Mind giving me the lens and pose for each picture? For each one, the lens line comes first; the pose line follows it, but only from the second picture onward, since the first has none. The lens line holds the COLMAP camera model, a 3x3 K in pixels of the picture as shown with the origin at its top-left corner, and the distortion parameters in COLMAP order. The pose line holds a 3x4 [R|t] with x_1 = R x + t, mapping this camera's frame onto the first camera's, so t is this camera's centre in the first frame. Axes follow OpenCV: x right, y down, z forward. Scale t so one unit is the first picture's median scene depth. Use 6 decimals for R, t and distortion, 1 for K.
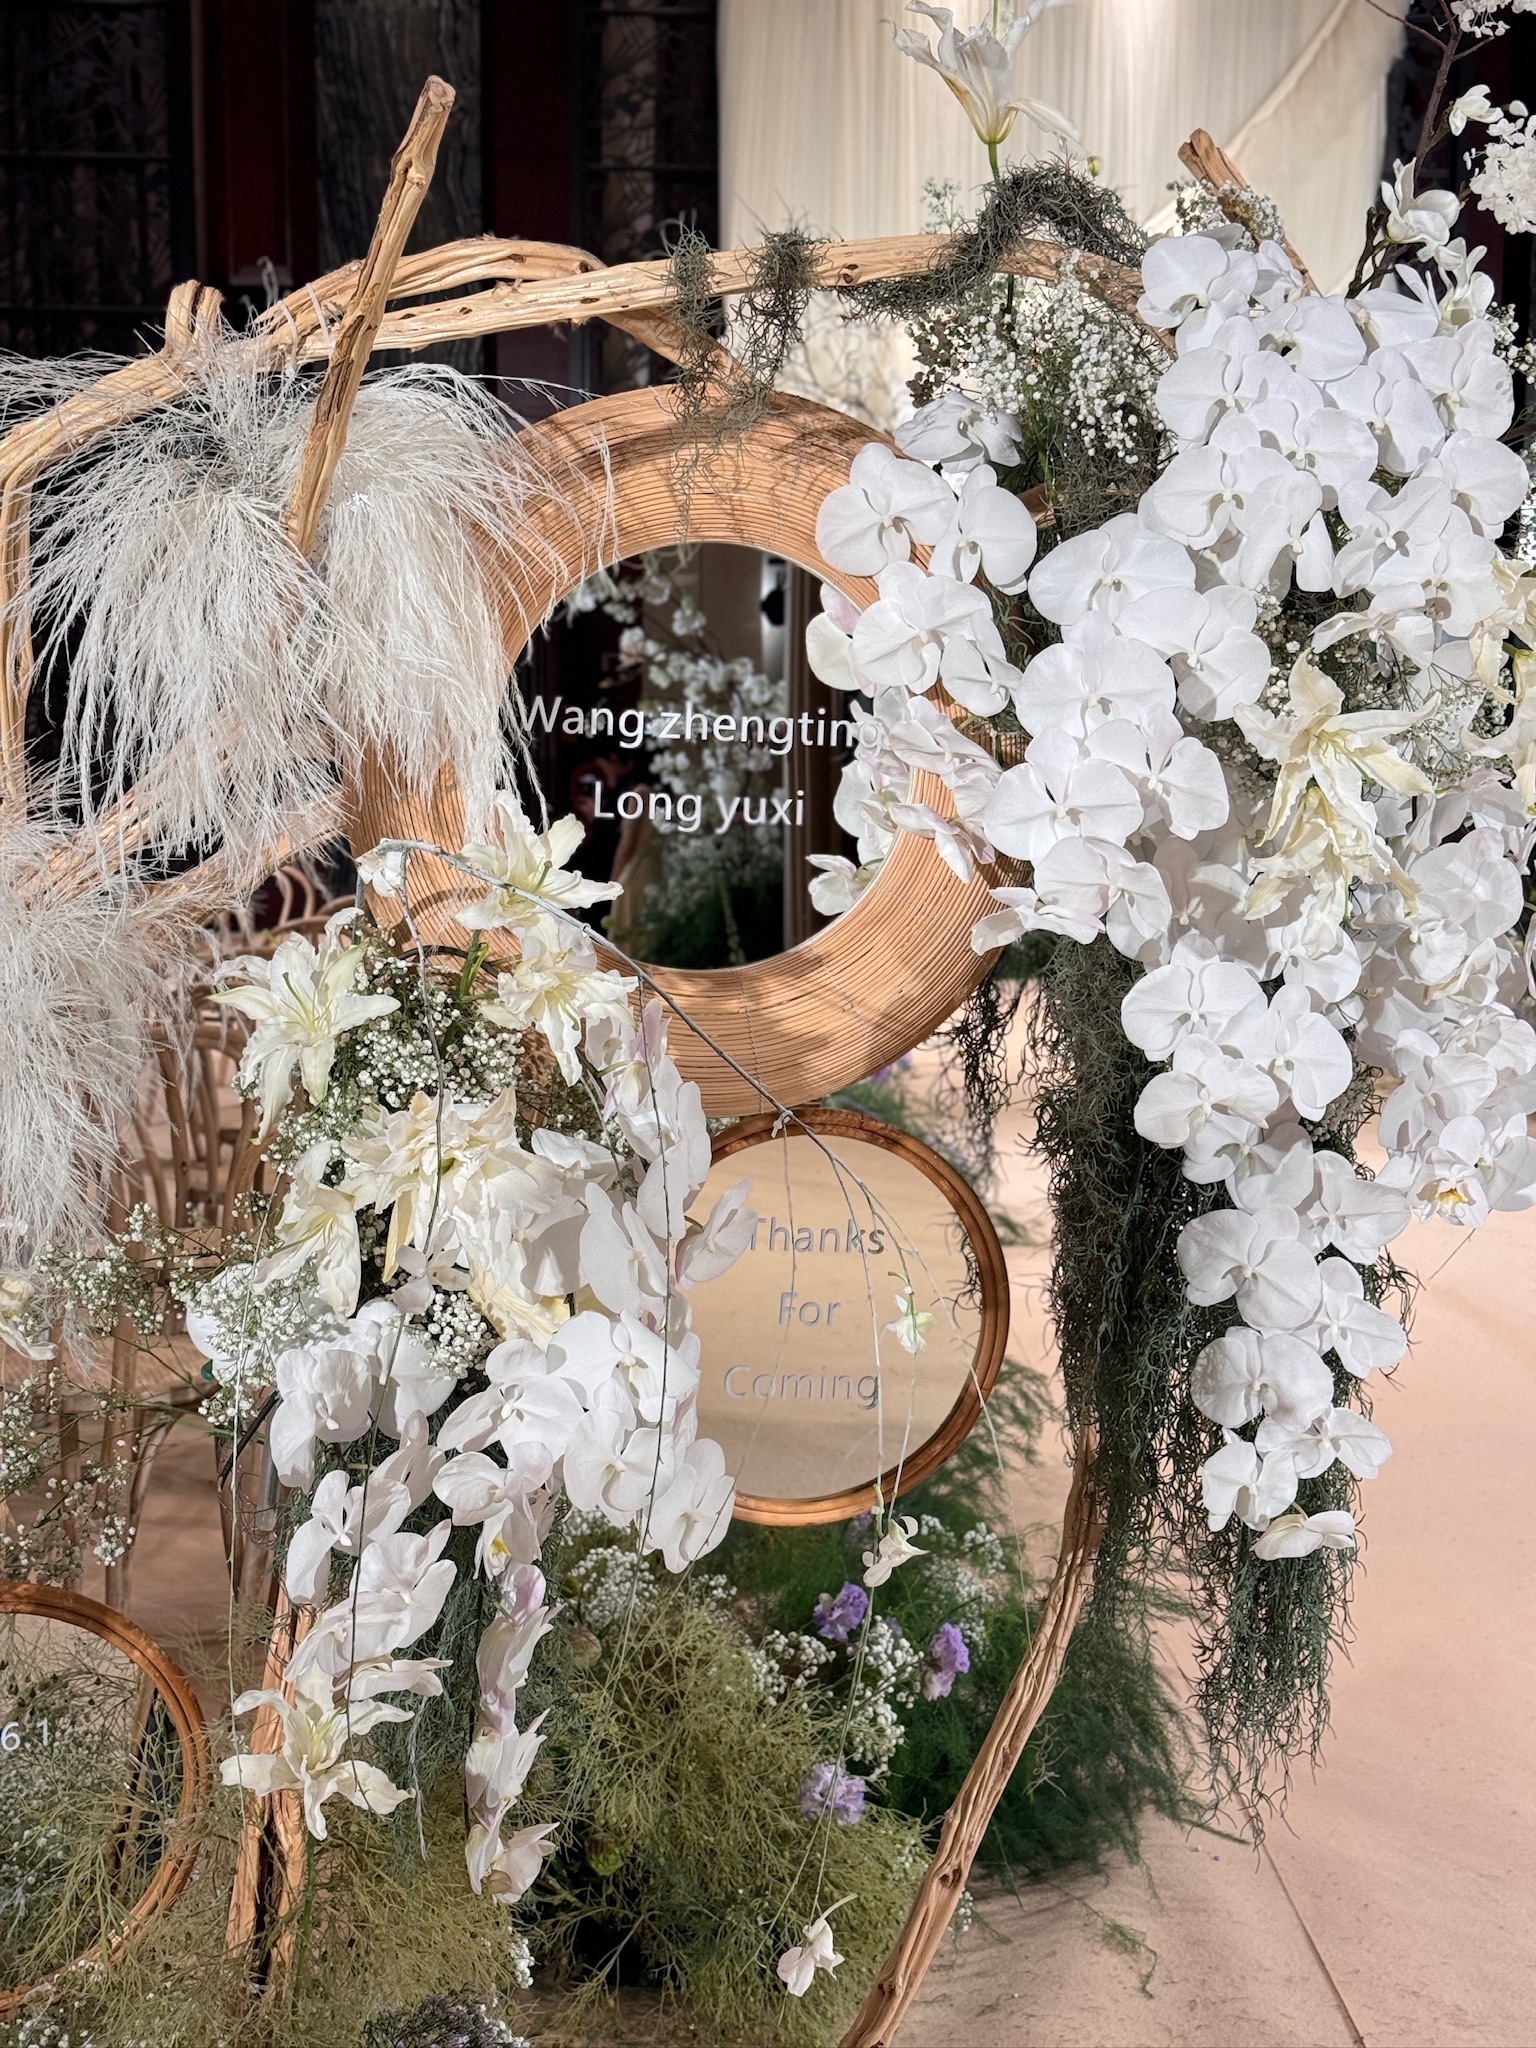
lens RADIAL K [[2865.4, 0, 800.9], [0, 2865.4, 1051.6], [0, 0, 1]] dist [0.117838, 0.000000]
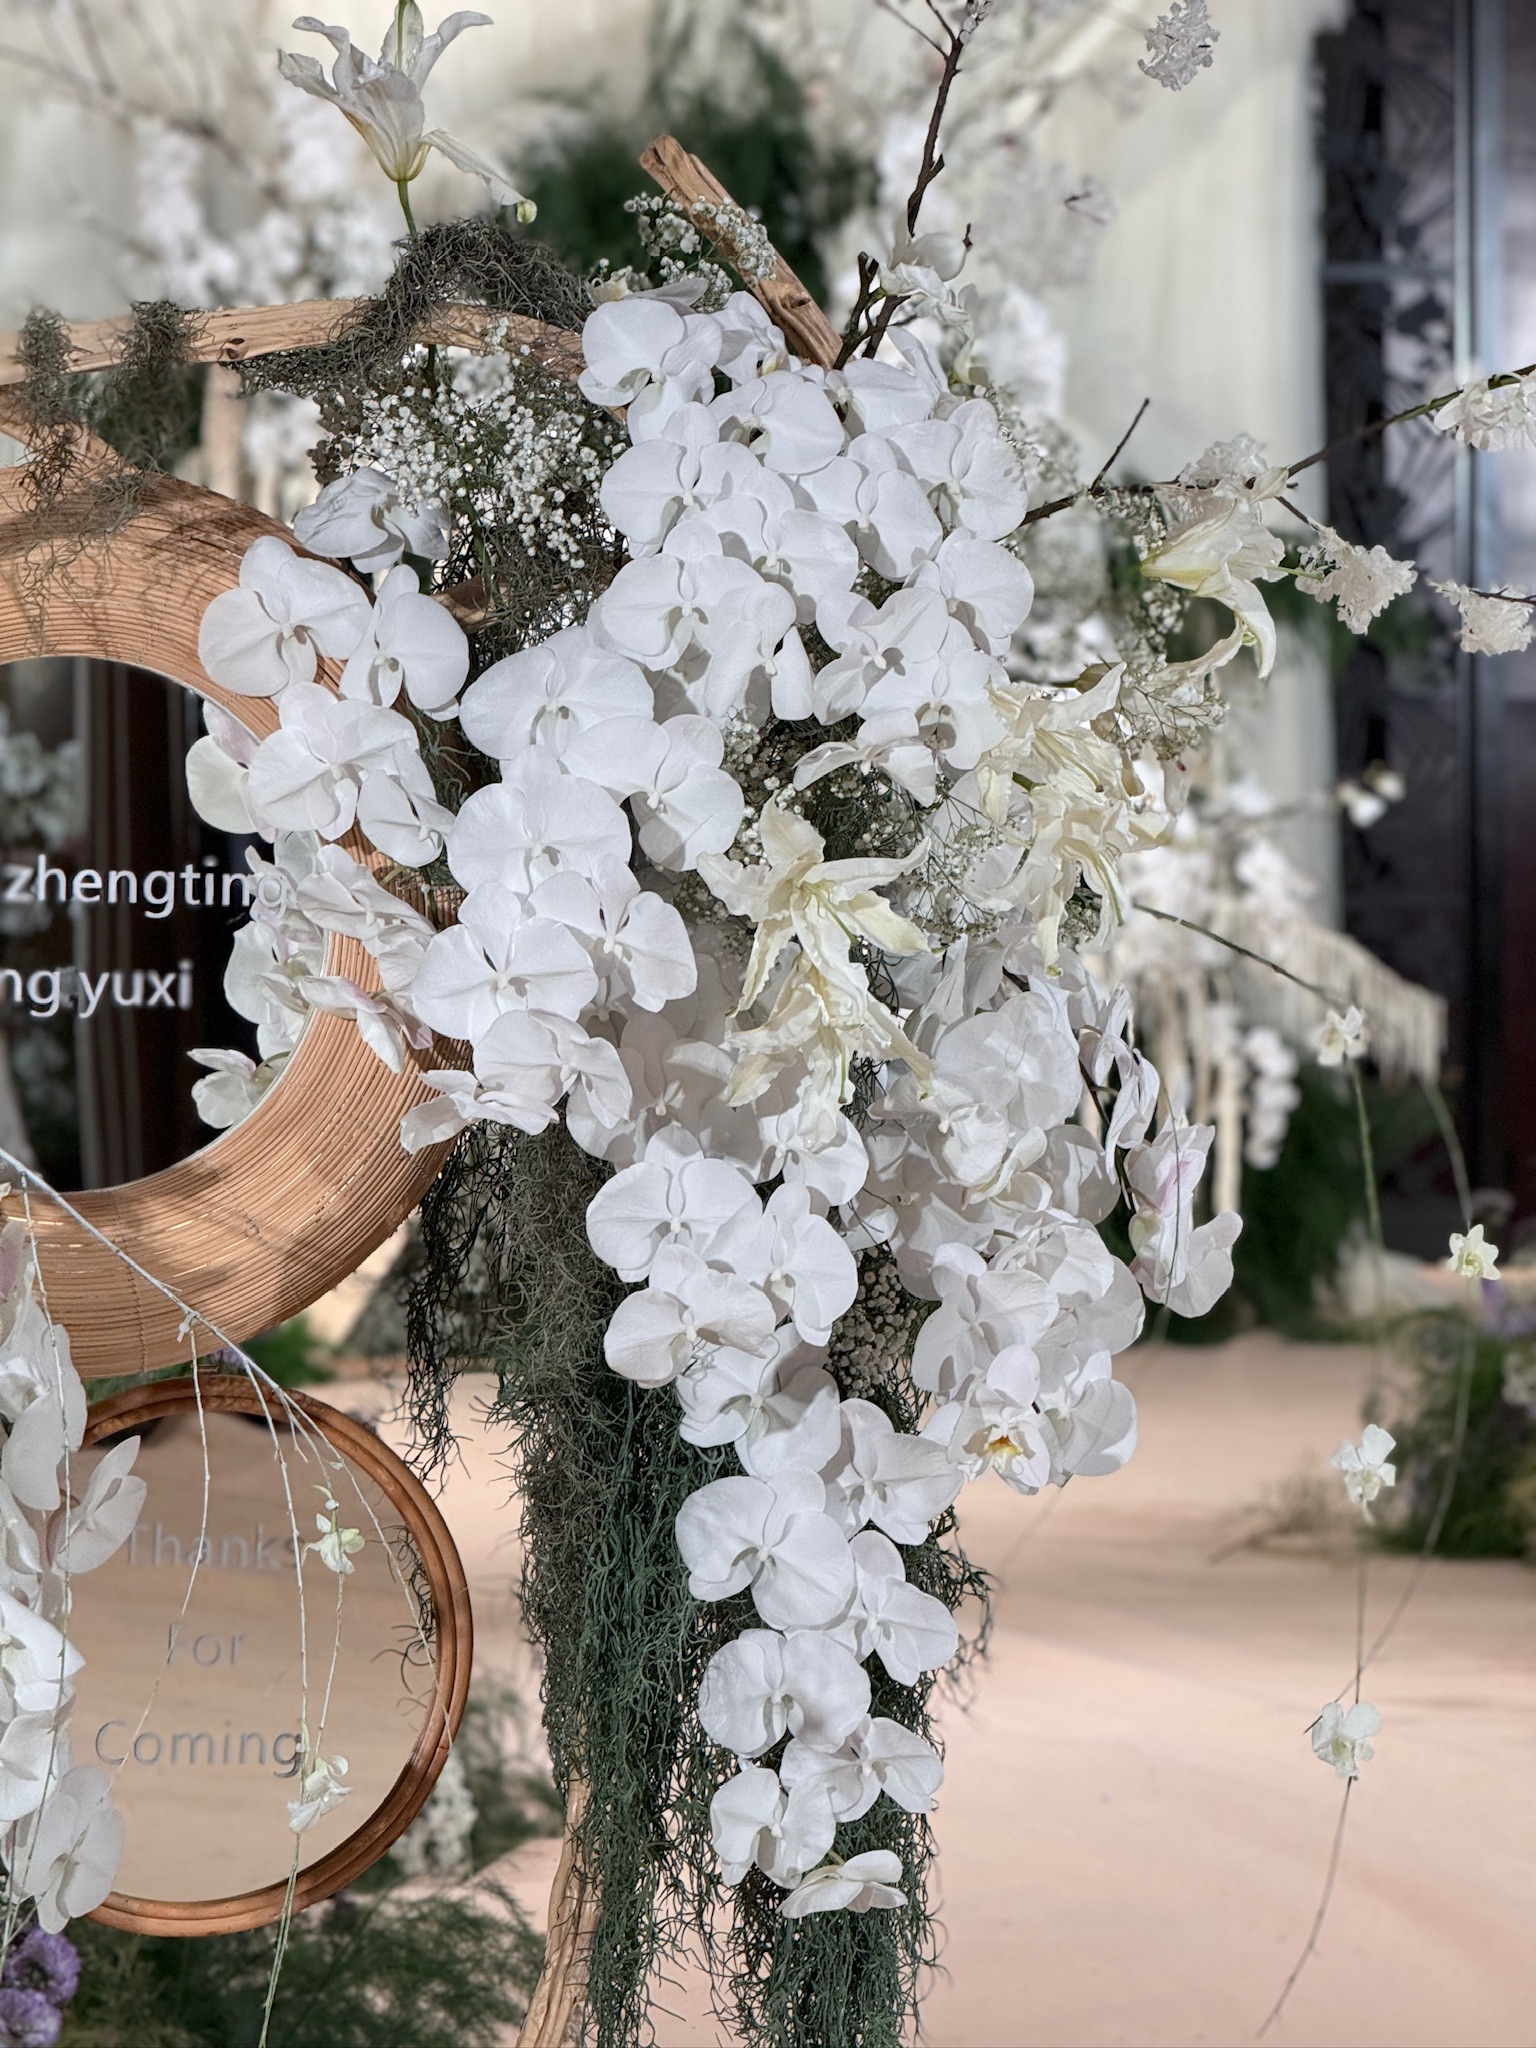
lens RADIAL K [[7160.4, 0, 768.7], [0, 7160.4, 1023.8], [0, 0, 1]] dist [0.314945, 0.000000]
pose [[0.995132, -0.020467, 0.096406, -0.032752], [0.028385, 0.996270, -0.081489, 0.096342], [-0.094379, 0.083829, 0.992001, -1.026313]]
